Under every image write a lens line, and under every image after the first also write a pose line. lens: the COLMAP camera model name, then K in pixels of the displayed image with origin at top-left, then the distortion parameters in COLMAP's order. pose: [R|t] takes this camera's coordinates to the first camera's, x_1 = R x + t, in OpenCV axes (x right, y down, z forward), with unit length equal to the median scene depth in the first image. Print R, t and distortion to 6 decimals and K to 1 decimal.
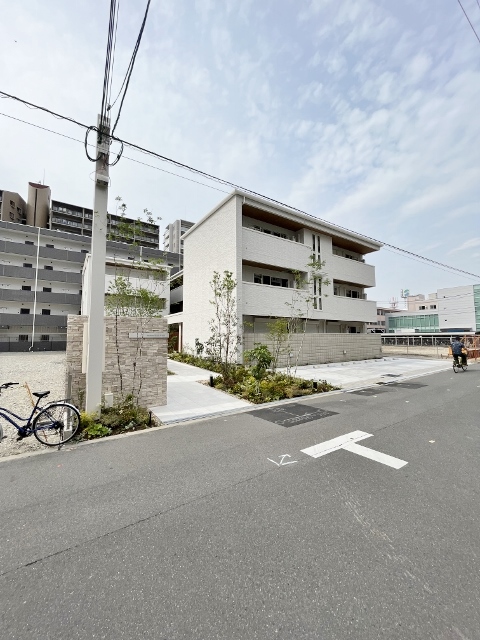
lens RADIAL K [[258.0, 0, 241.2], [0, 258.0, 320.6], [0, 0, 1]] dist [-0.002984, -0.000352]
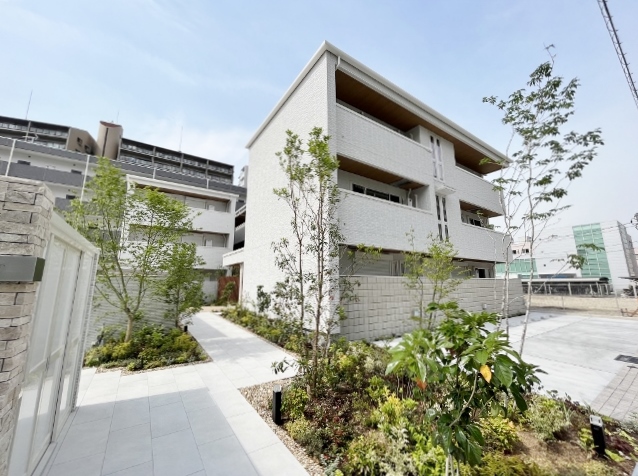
lens RADIAL K [[257.2, 0, 317.8], [0, 257.2, 234.9], [0, 0, 1]] dist [-0.002984, -0.000352]
pose [[0.999994, 0.001866, 0.002987, -0.032693], [-0.001483, 0.992354, -0.123416, 0.022568], [-0.003195, 0.123411, 0.992351, 0.340282]]
